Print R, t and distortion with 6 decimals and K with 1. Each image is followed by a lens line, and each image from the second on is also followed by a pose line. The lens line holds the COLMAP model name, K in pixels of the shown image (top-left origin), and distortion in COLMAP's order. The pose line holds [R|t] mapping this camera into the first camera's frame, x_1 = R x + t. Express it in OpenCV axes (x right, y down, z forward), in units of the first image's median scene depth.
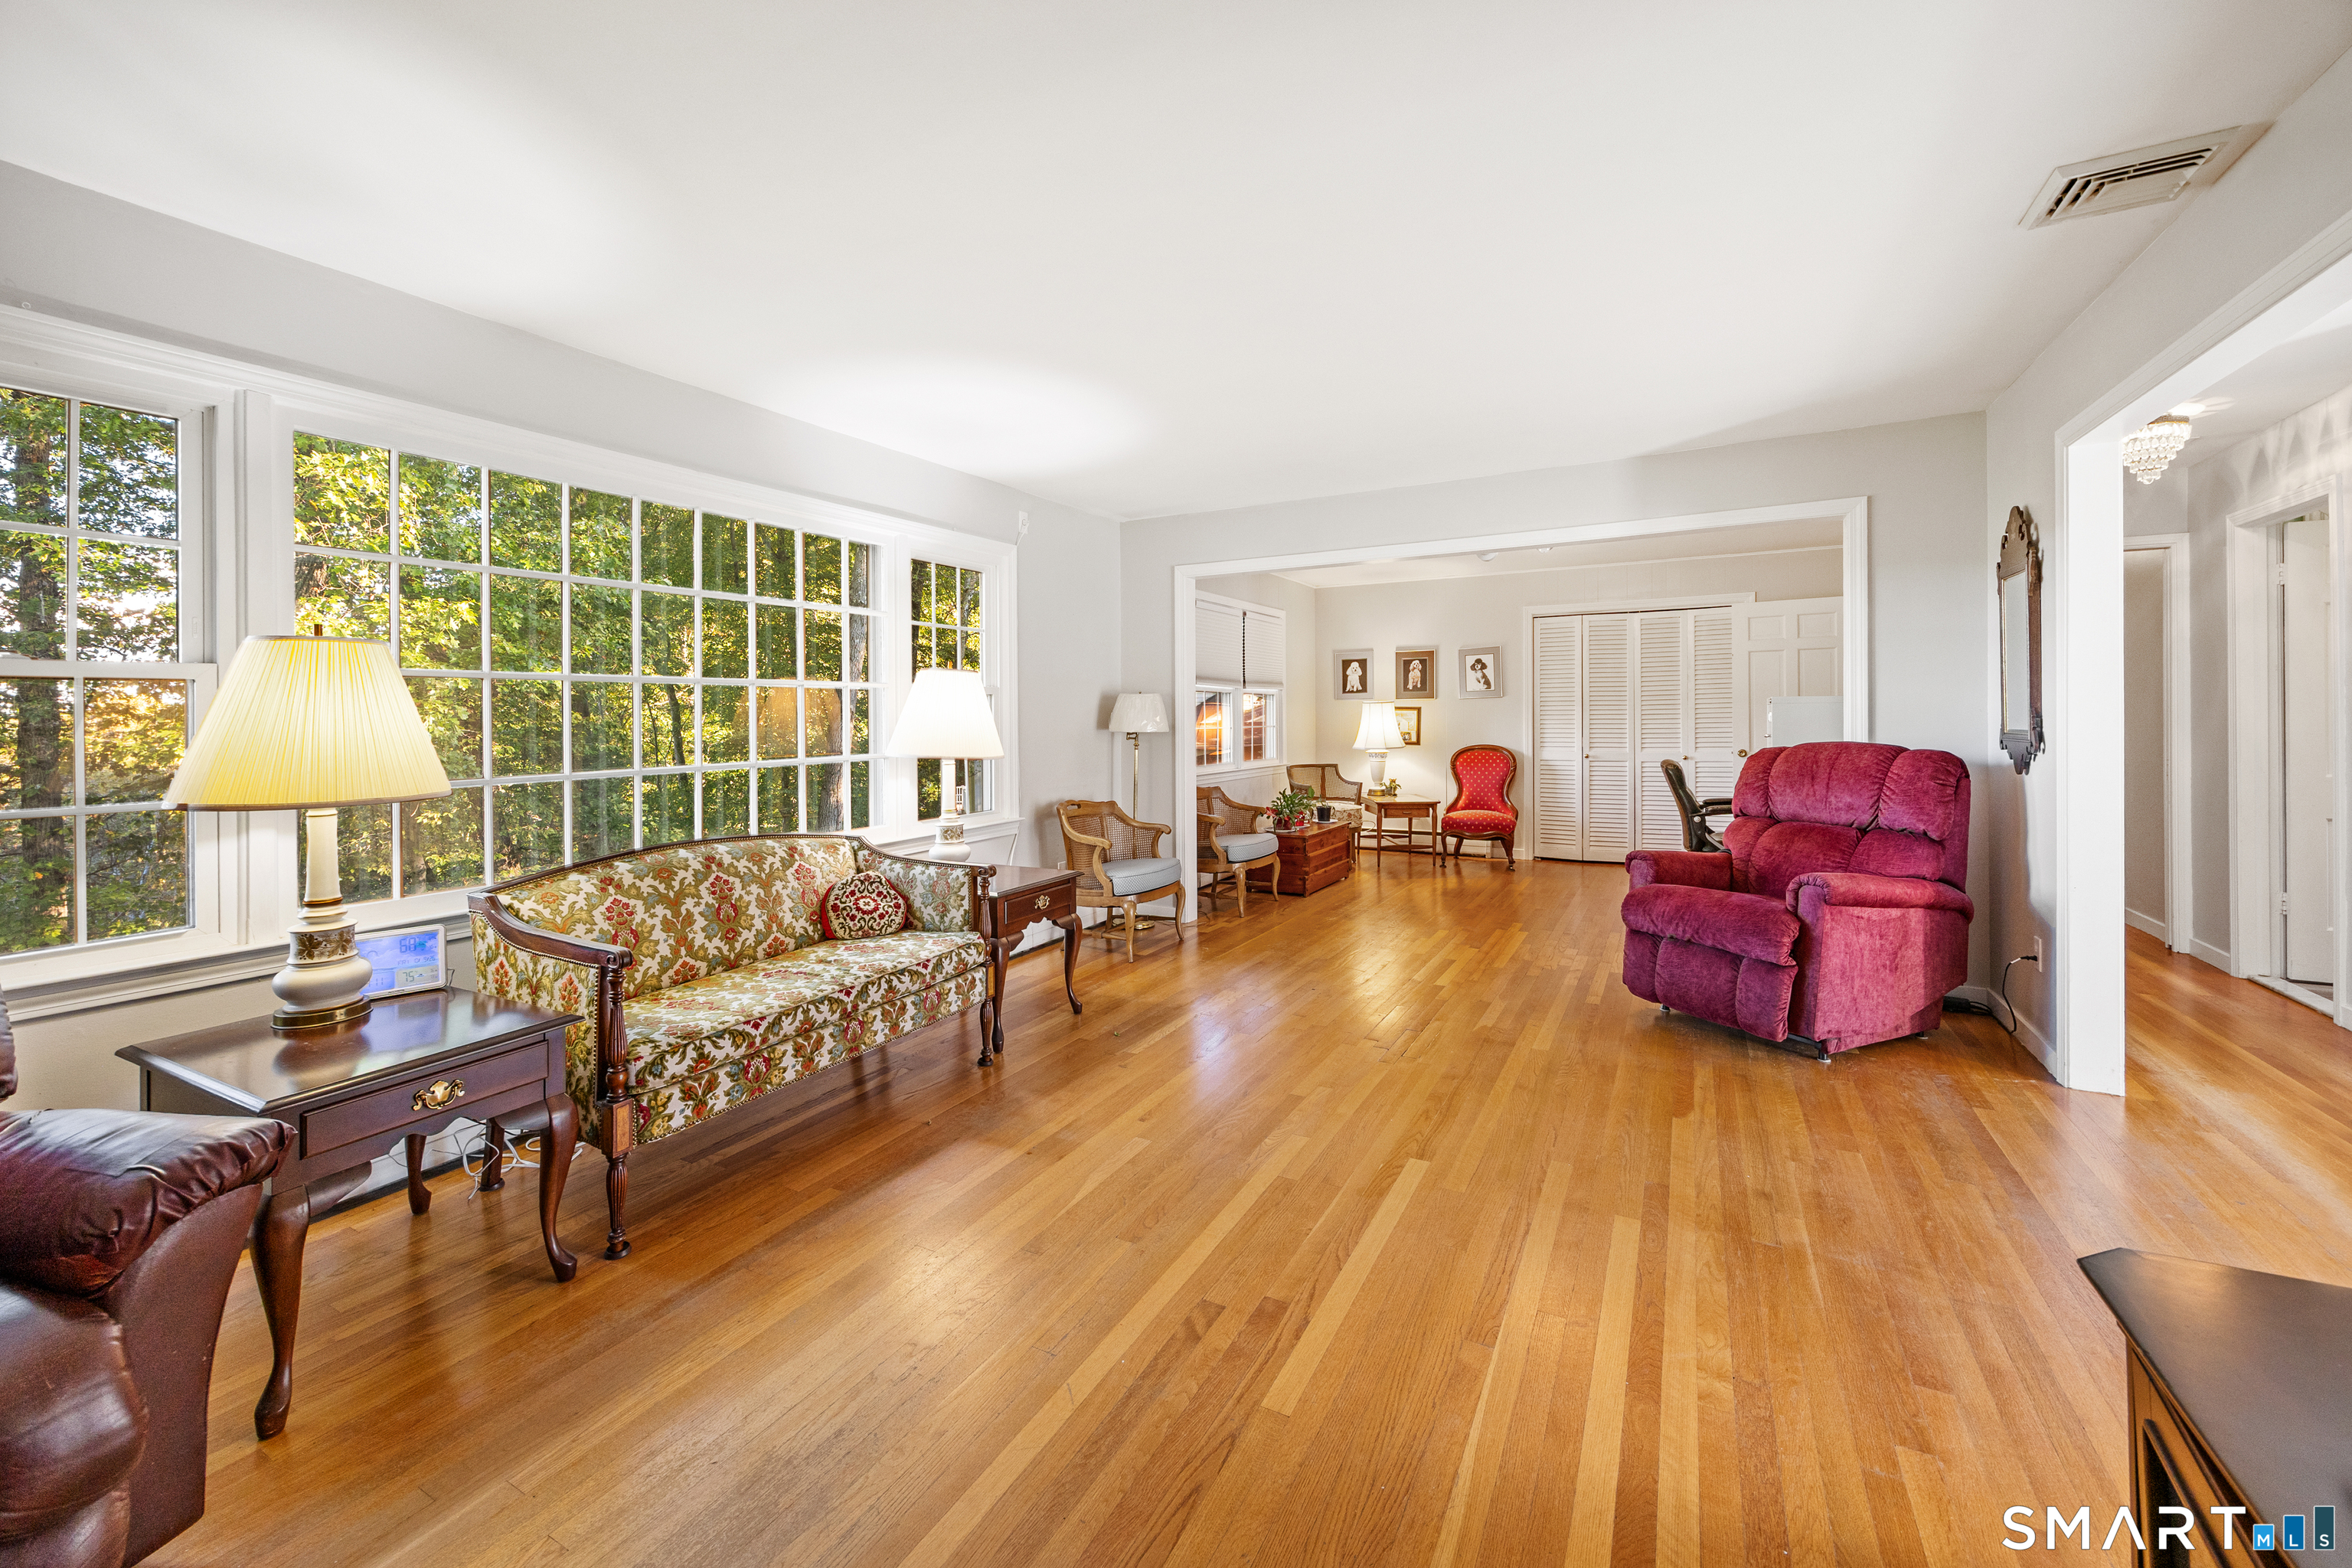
lens RADIAL K [[920.5, 0, 1203.1], [0, 920.5, 709.2], [0, 0, 1]] dist [0.001327, 0.000535]
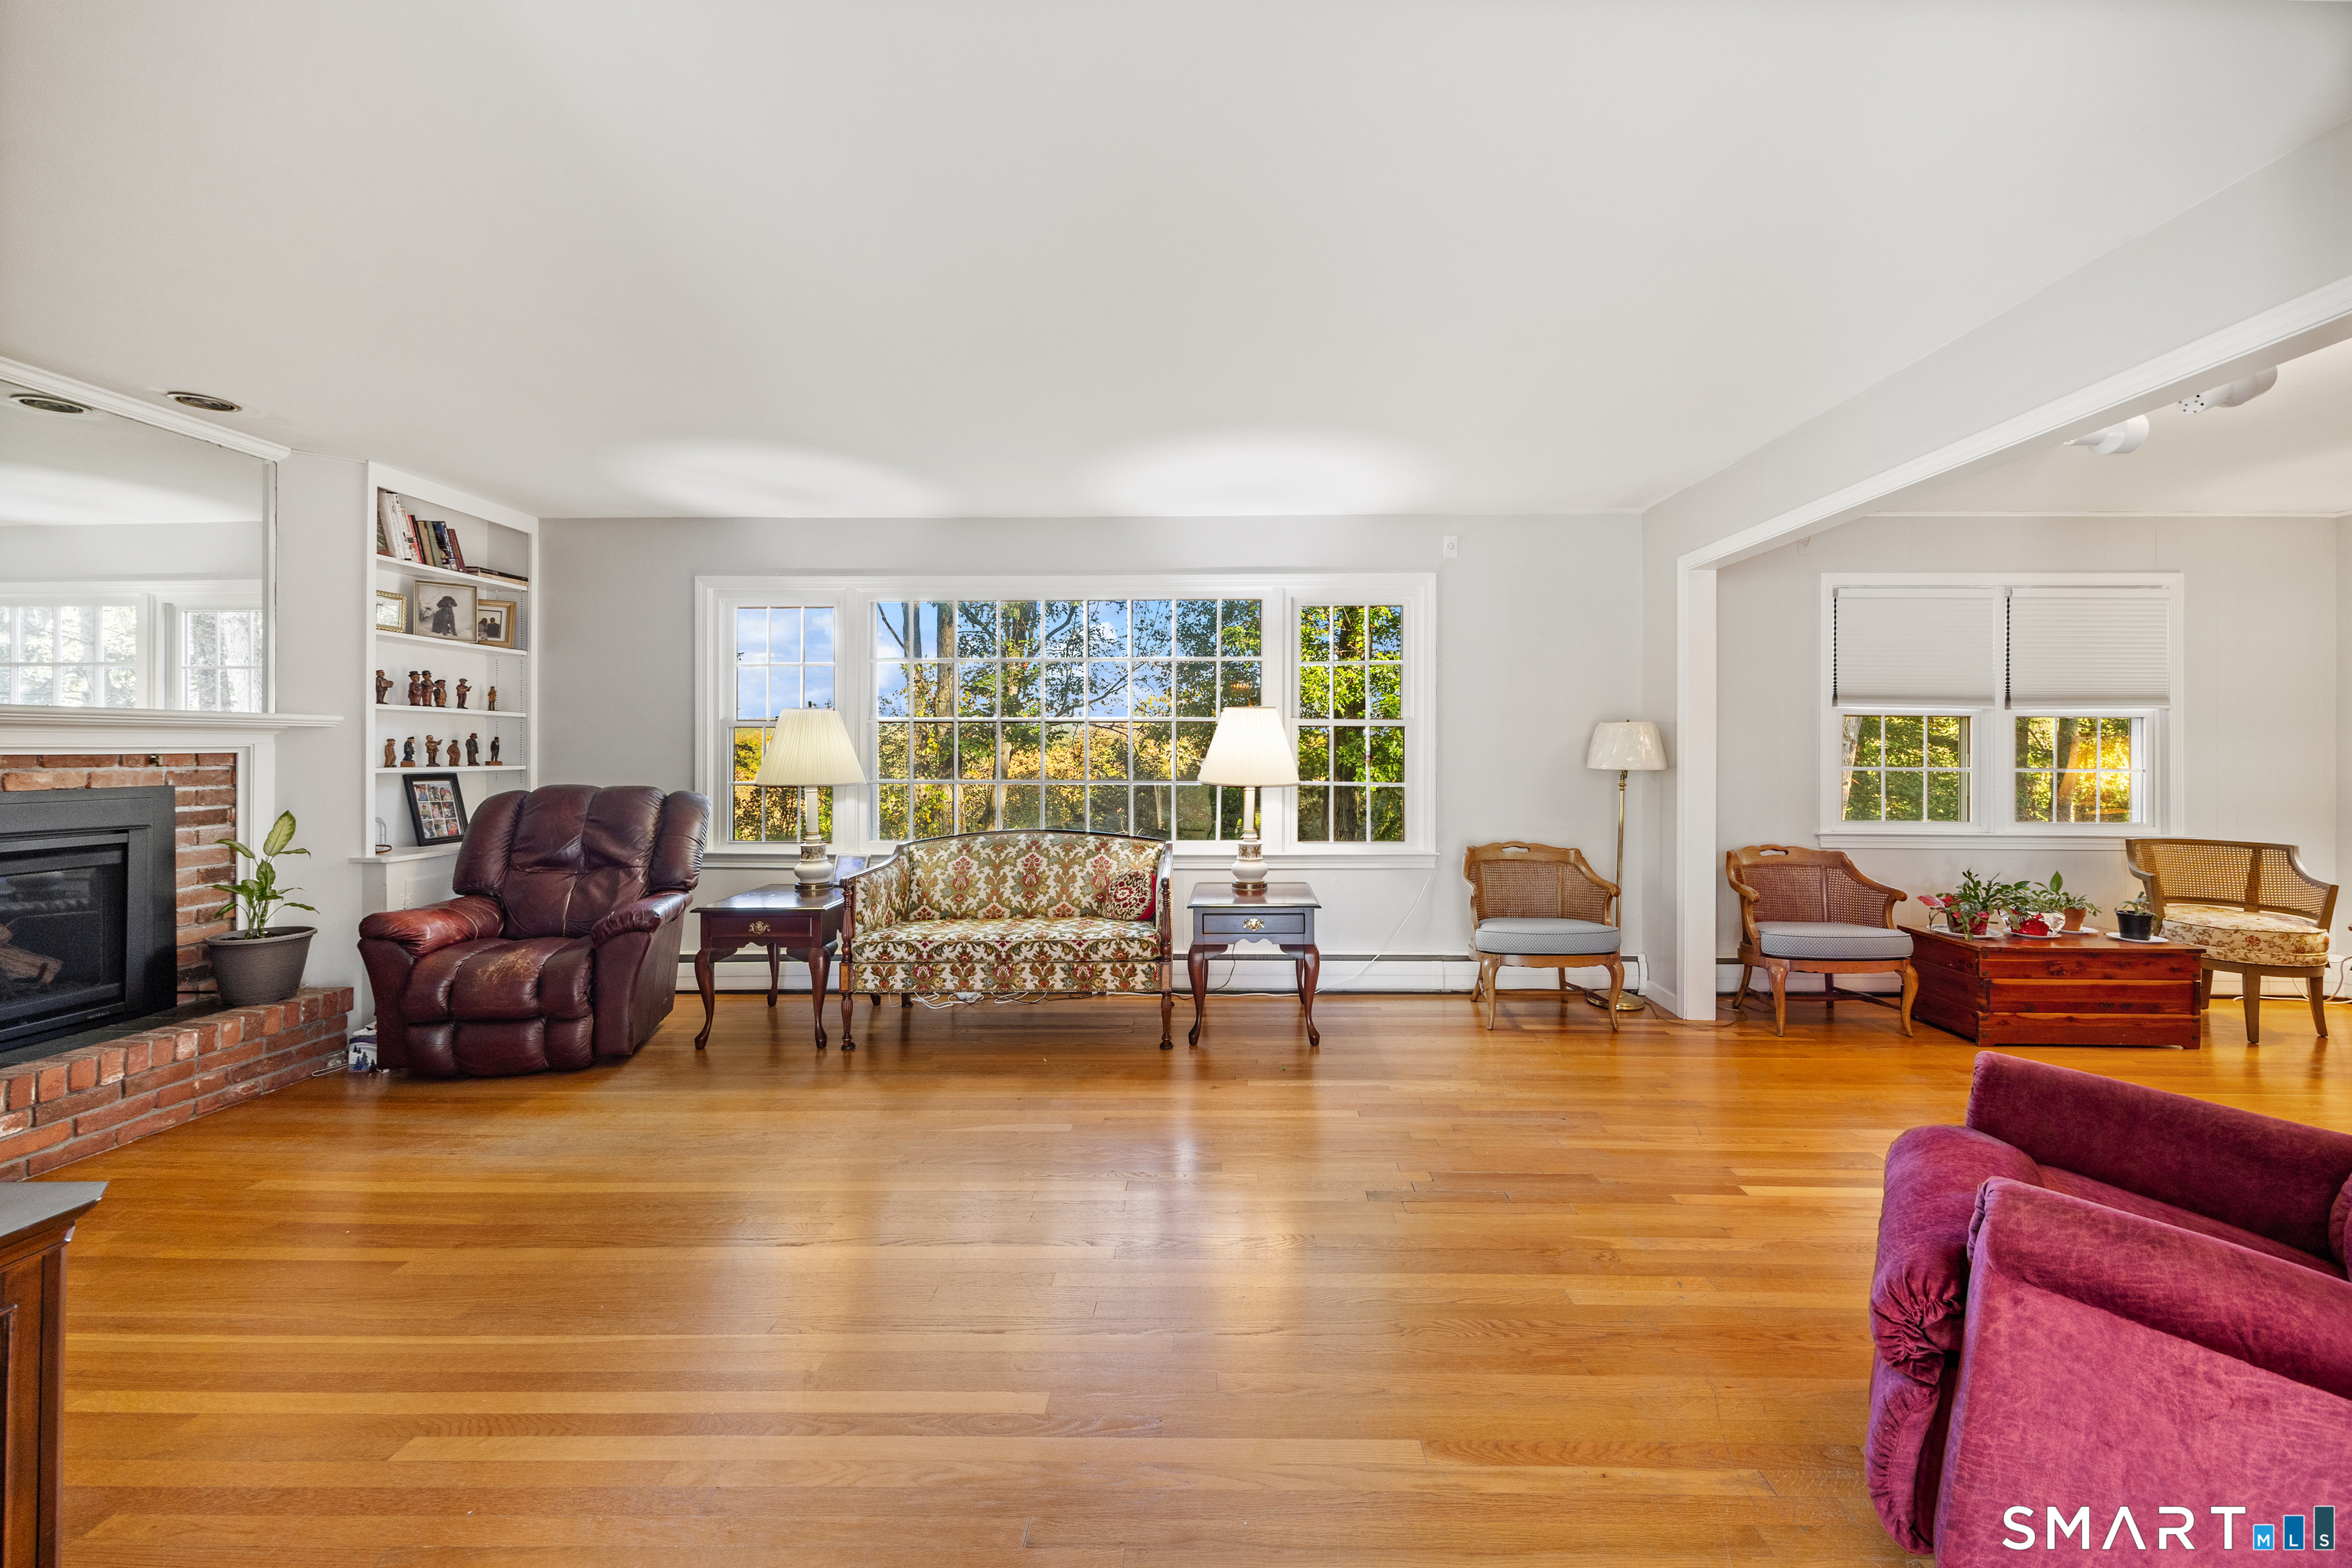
lens RADIAL K [[920.5, 0, 1225.6], [0, 920.5, 741.4], [0, 0, 1]] dist [0.001327, 0.000535]
pose [[0.477815, 0.009715, -0.878407, 0.922123], [-0.001577, 0.999947, 0.010202, -0.015717], [0.878459, -0.003490, 0.477805, 0.573773]]
